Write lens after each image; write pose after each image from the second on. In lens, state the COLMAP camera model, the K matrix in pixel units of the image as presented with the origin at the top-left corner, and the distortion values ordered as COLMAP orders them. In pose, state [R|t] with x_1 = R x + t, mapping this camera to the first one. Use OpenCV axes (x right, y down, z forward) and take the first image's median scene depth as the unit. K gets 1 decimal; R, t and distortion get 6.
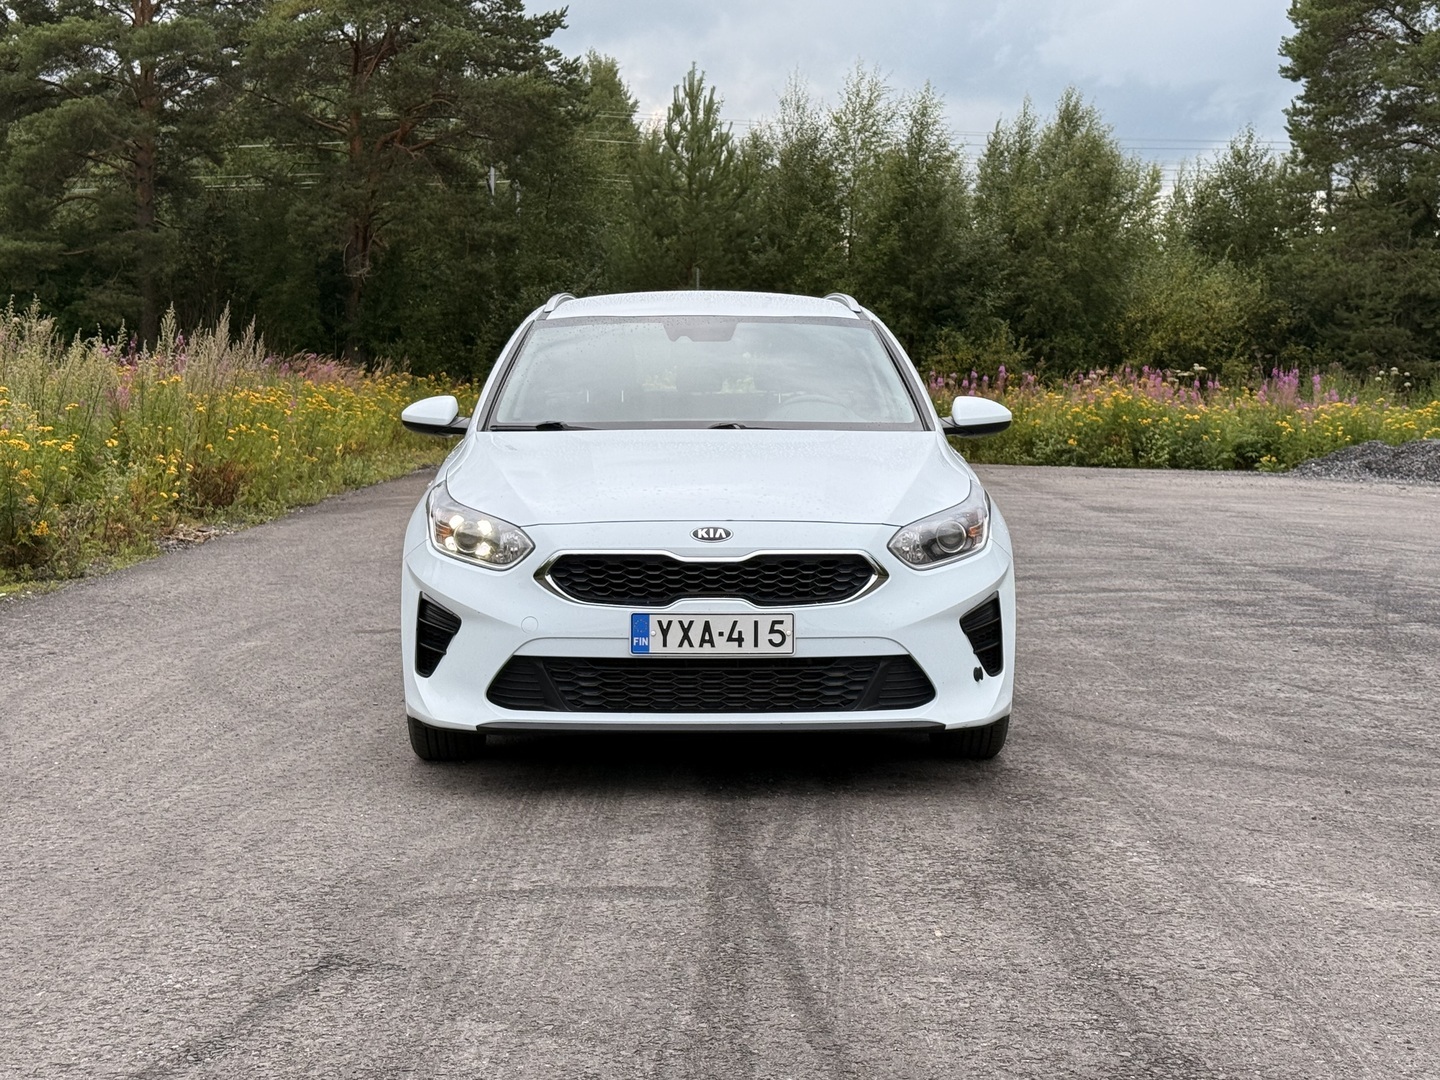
lens RADIAL K [[2328.2, 0, 721.4], [0, 2328.2, 541.4], [0, 0, 1]] dist [0.153677, 0.000000]
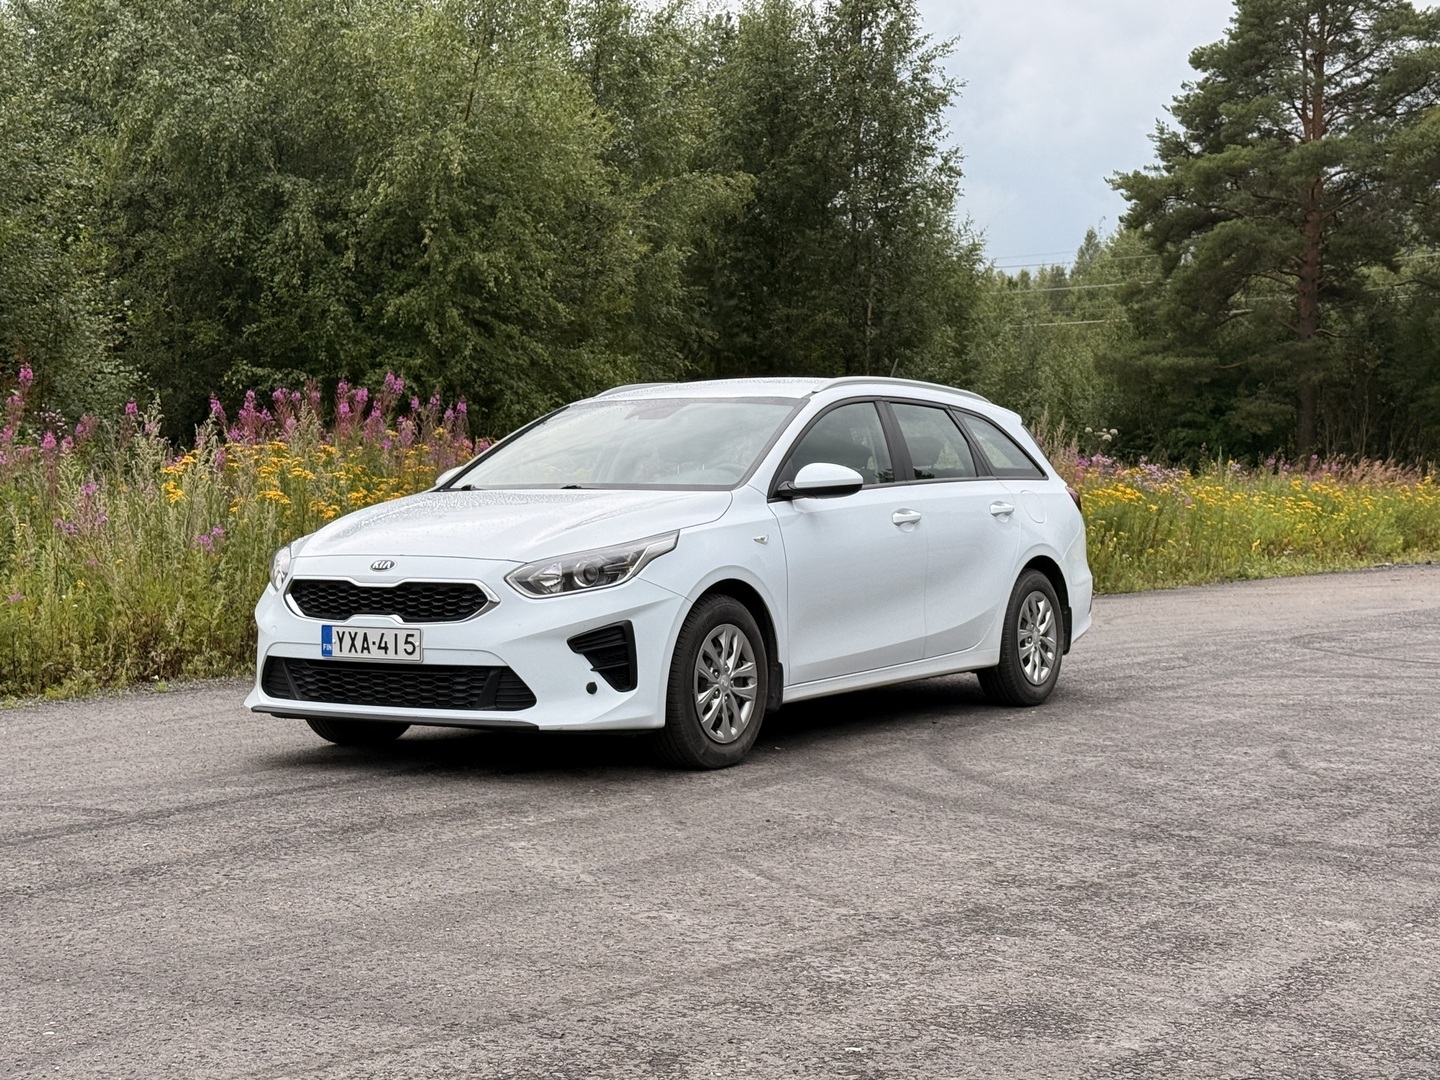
lens RADIAL K [[2328.2, 0, 725.3], [0, 2328.2, 534.6], [0, 0, 1]] dist [0.153677, 0.000000]
pose [[0.832549, 0.006055, -0.553918, 0.809151], [-0.034394, 0.998576, -0.040779, 0.024373], [0.552882, 0.053002, 0.831572, 0.041086]]
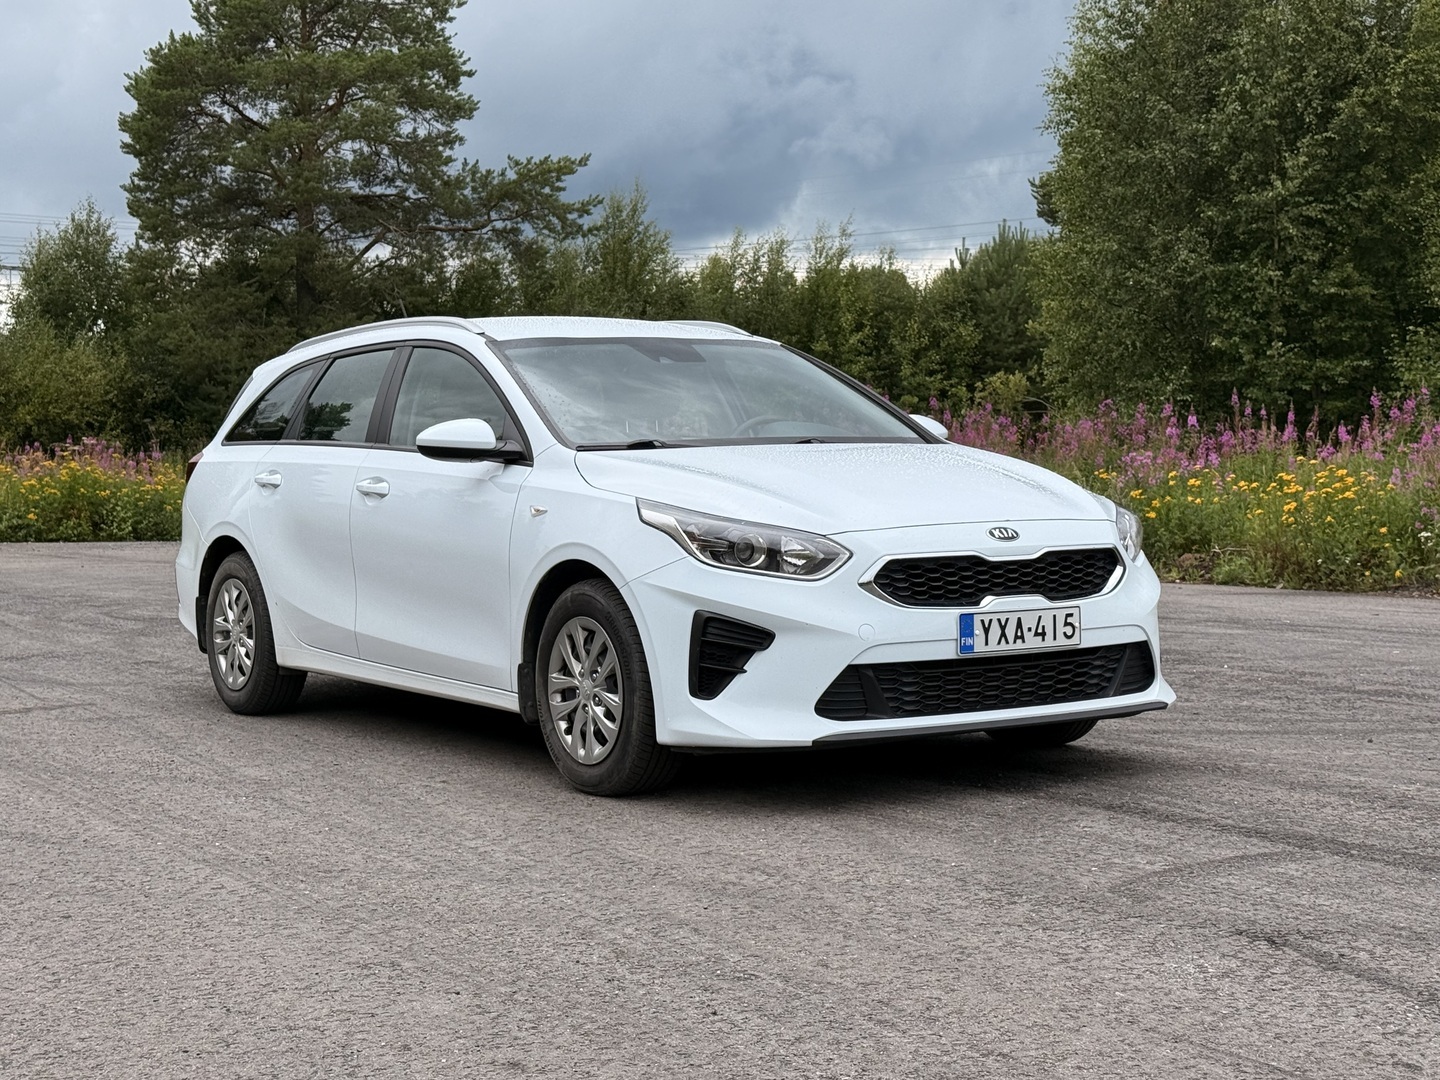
lens RADIAL K [[2328.2, 0, 724.6], [0, 2328.2, 547.8], [0, 0, 1]] dist [0.153677, 0.000000]
pose [[0.843654, -0.040304, 0.535372, -0.620072], [0.058191, 0.998168, -0.016555, 0.012260], [-0.533724, 0.045120, 0.844454, 0.189306]]
